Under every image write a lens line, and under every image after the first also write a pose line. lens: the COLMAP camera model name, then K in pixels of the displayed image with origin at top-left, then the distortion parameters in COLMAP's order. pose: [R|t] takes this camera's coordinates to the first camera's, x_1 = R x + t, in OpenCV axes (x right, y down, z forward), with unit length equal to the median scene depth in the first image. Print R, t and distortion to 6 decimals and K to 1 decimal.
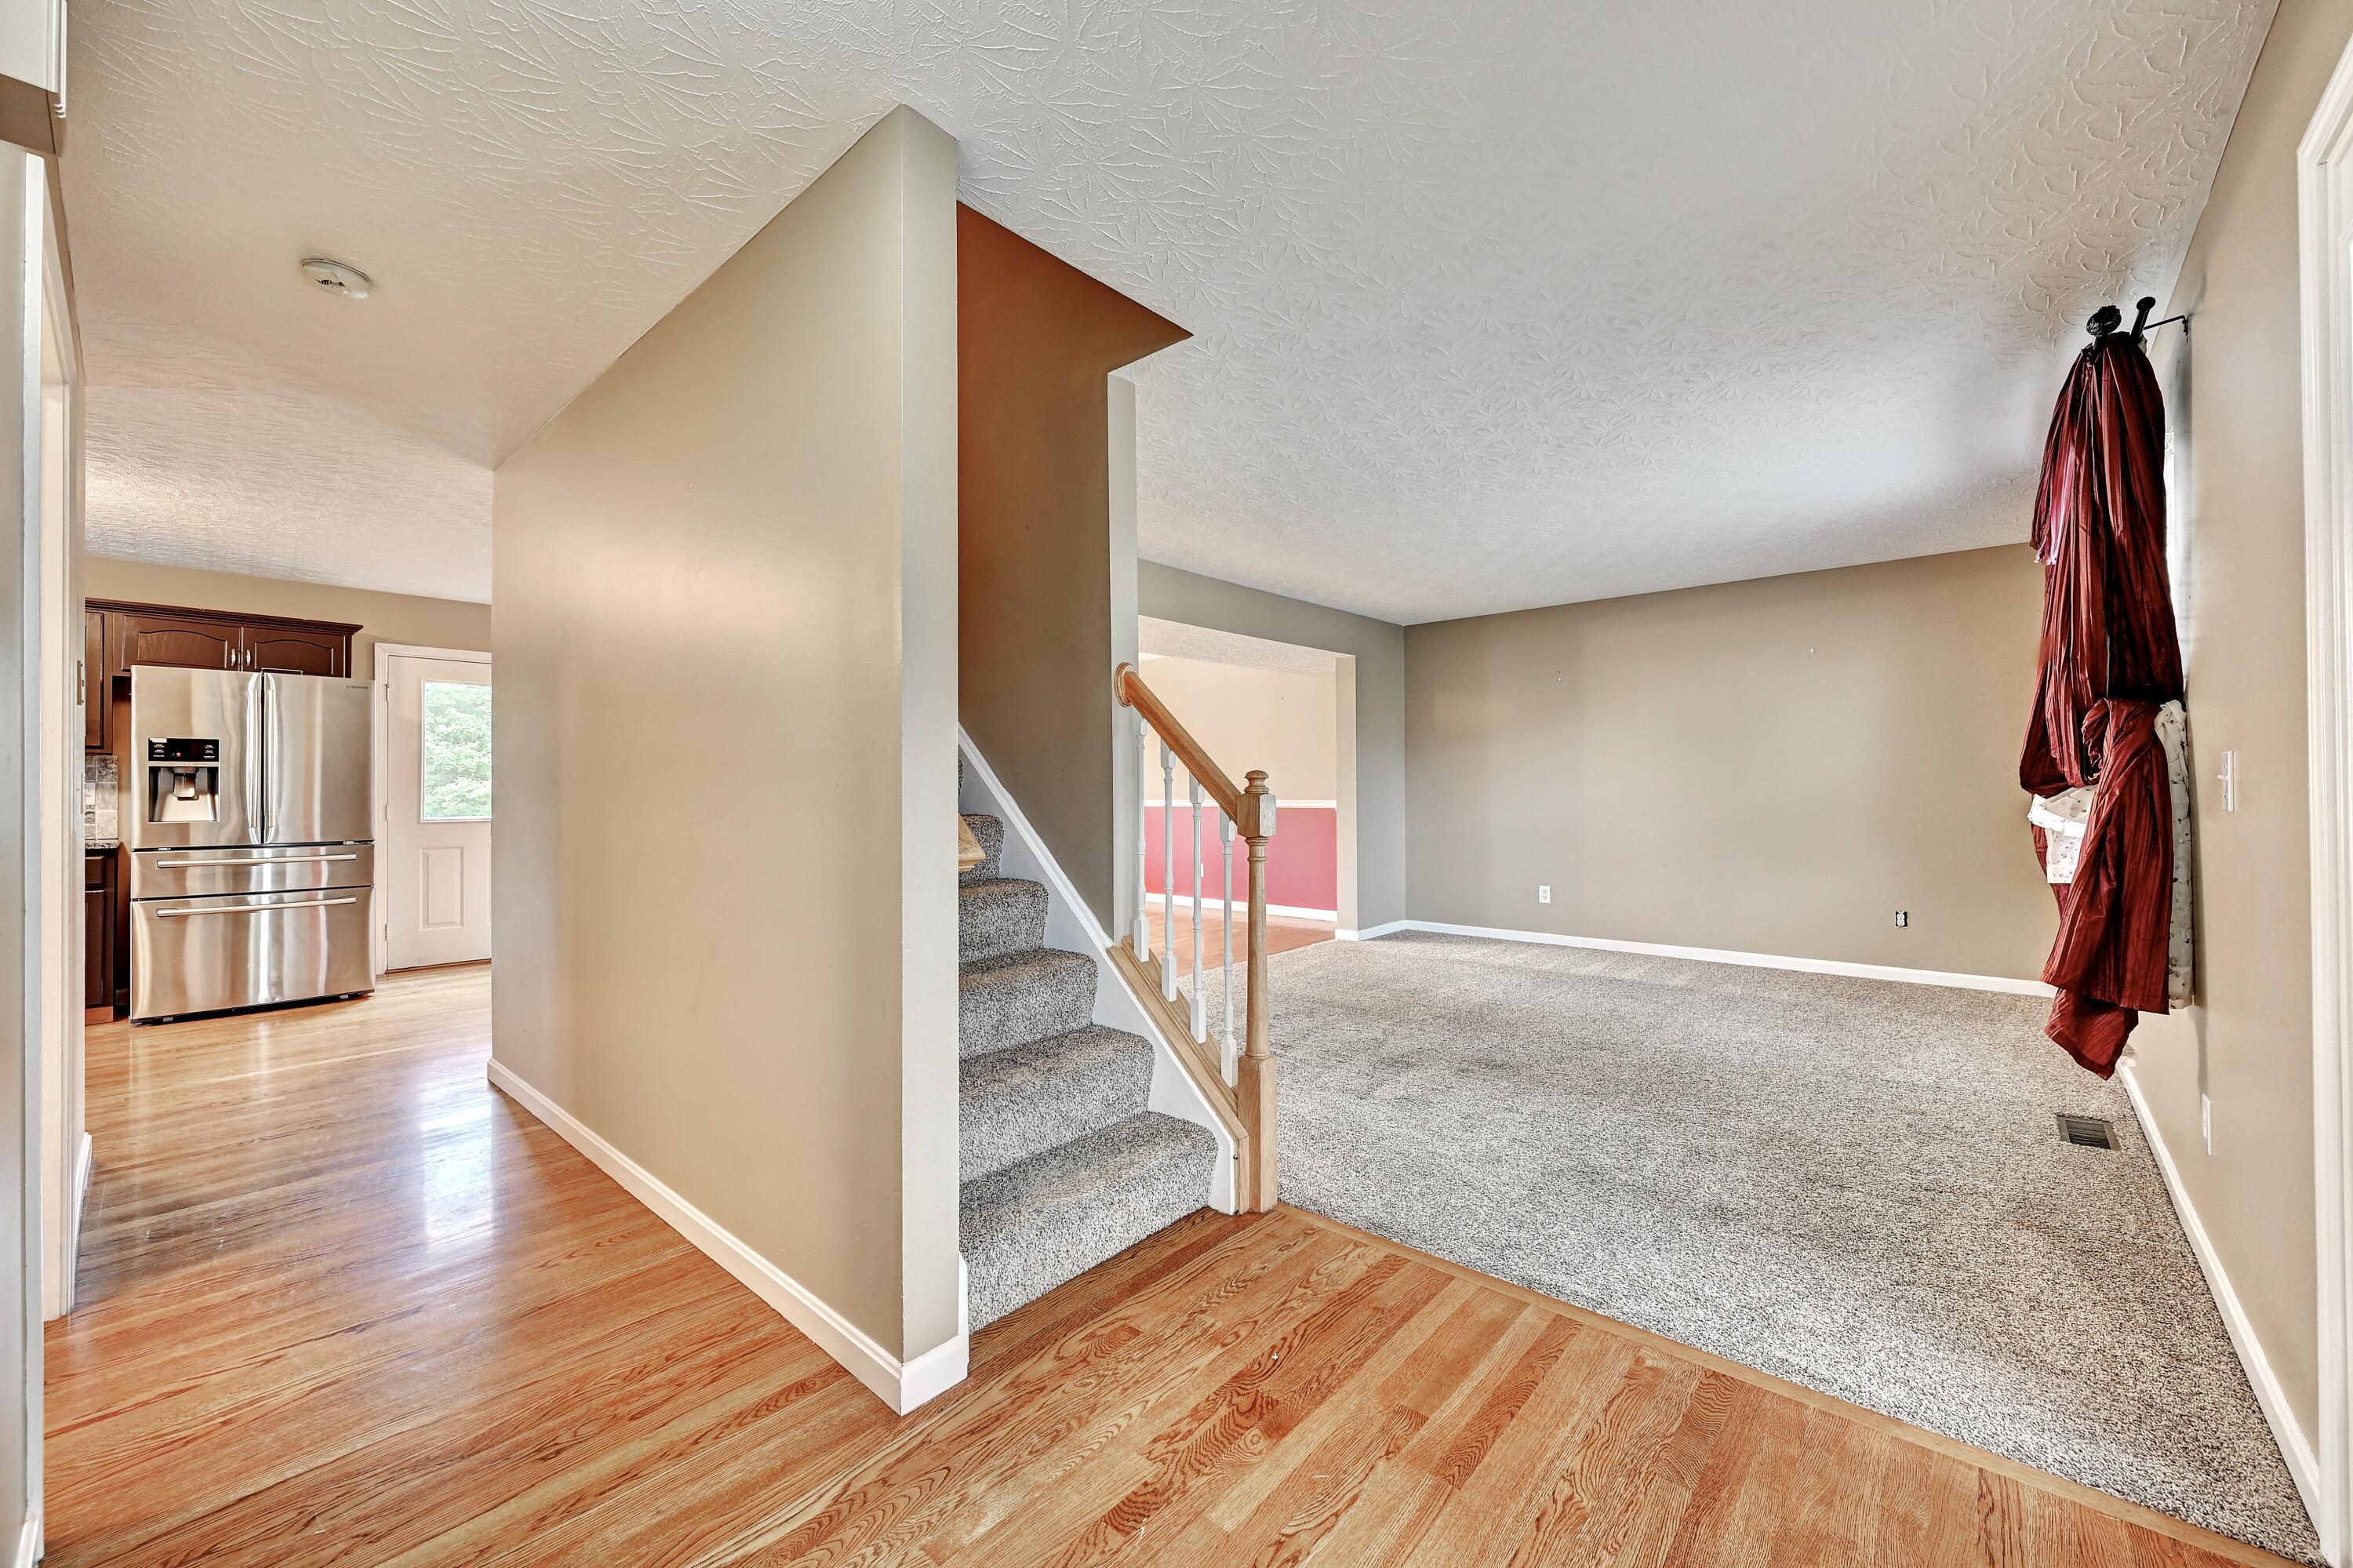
lens RADIAL K [[919.0, 0, 1187.2], [0, 919.0, 779.1], [0, 0, 1]] dist [-0.000848, 0.000062]
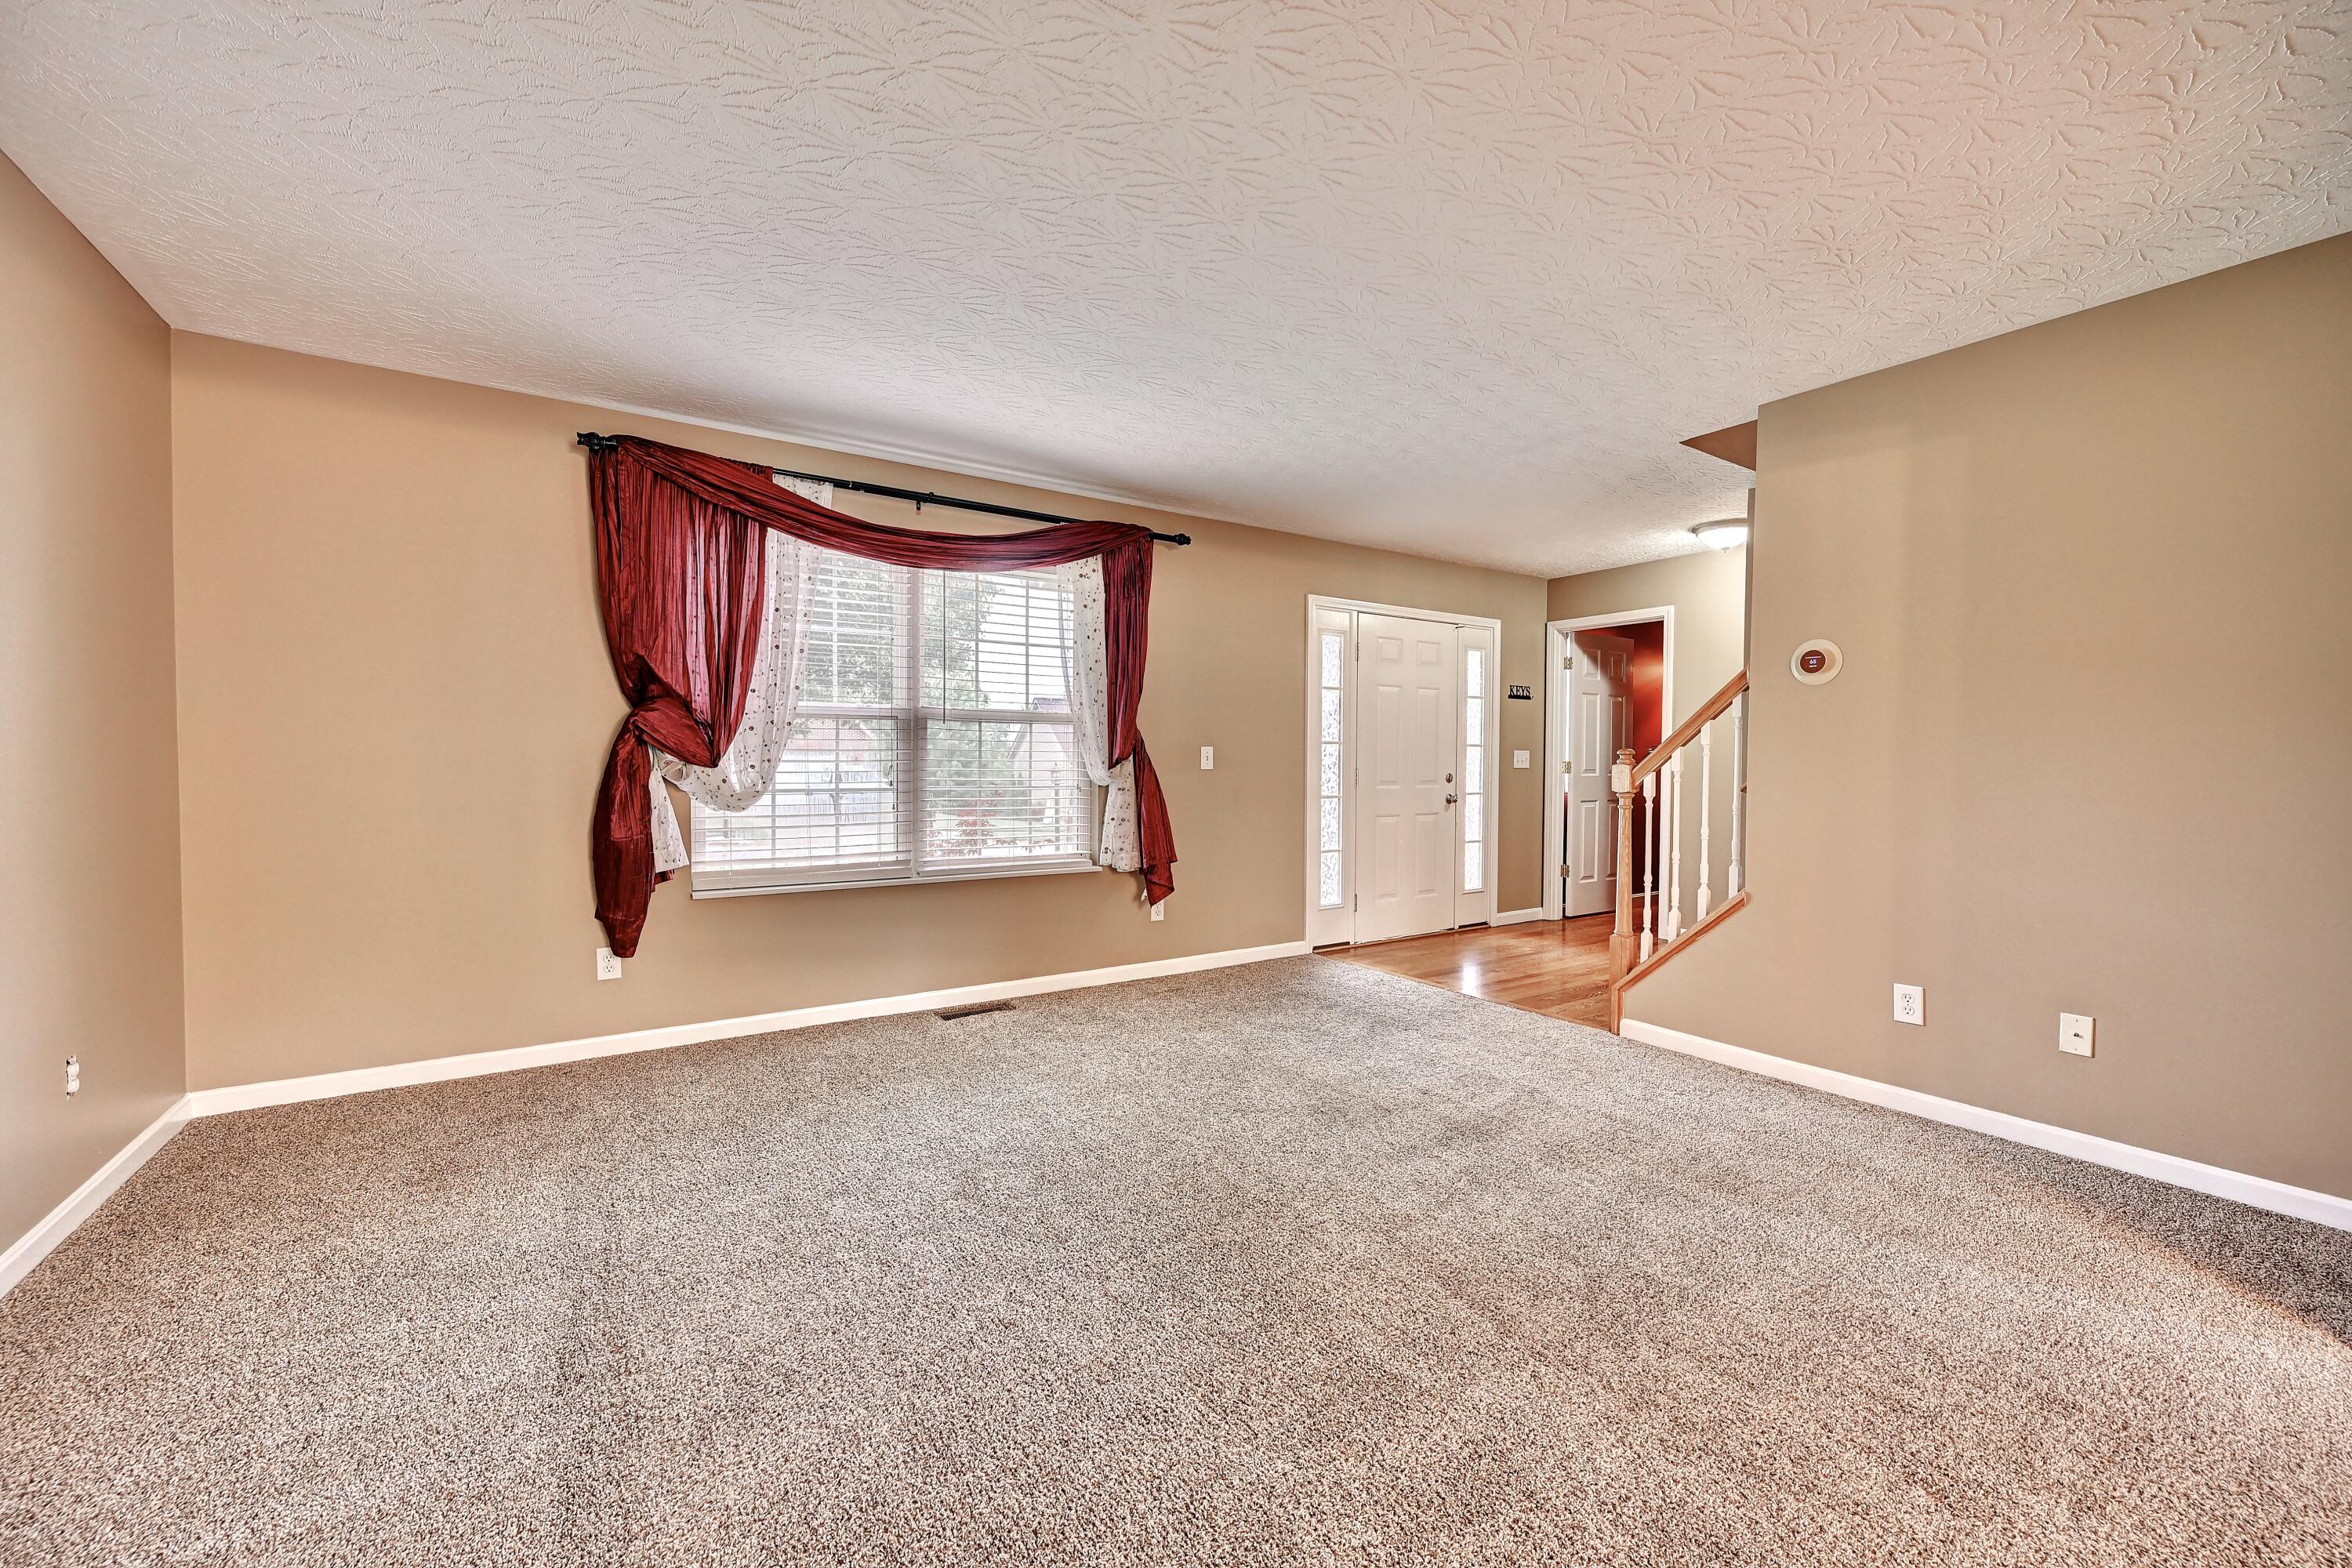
lens RADIAL K [[918.5, 0, 1174.9], [0, 918.5, 783.6], [0, 0, 1]] dist [-0.000848, 0.000062]
pose [[-0.962795, -0.006516, 0.270155, 0.209985], [-0.002408, 0.999876, 0.015533, 0.014436], [-0.270223, 0.014305, -0.962691, 1.444216]]
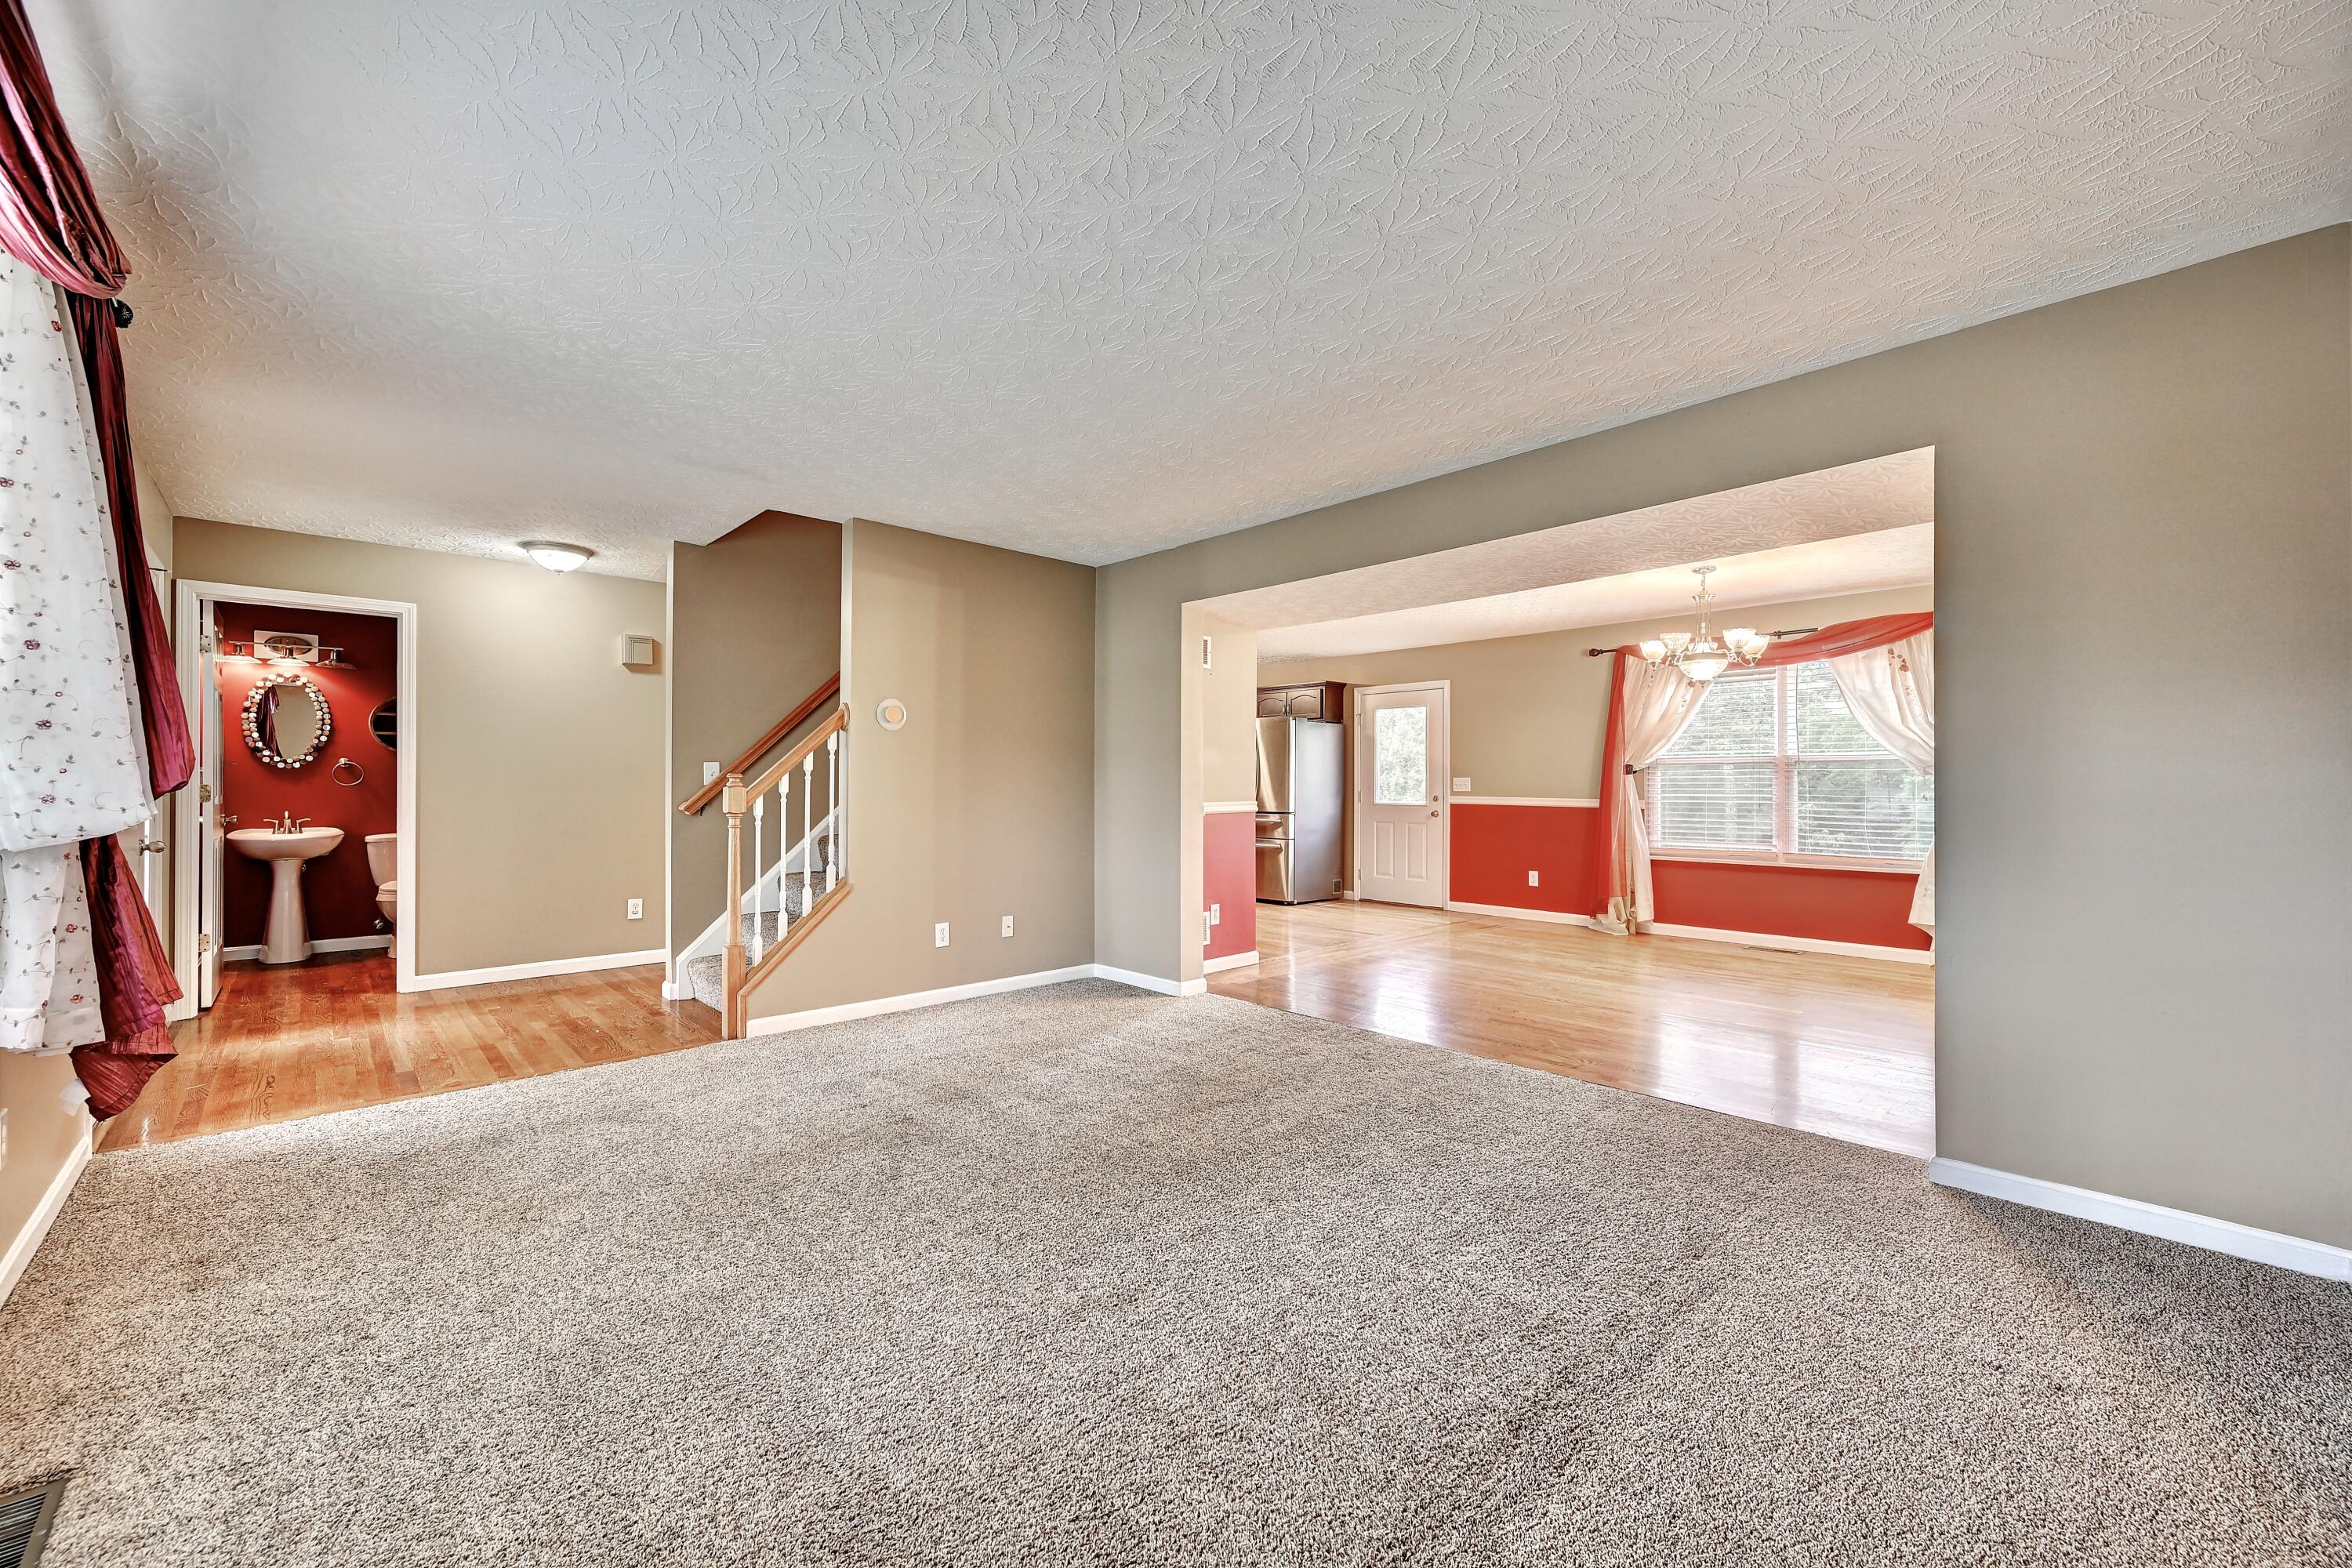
lens RADIAL K [[918.5, 0, 1176.6], [0, 918.5, 783.9], [0, 0, 1]] dist [-0.000848, 0.000062]
pose [[-0.097501, 0.004168, -0.995227, 0.883611], [0.010012, 0.999945, 0.003207, 0.007720], [0.995185, -0.009651, -0.097537, 1.054621]]
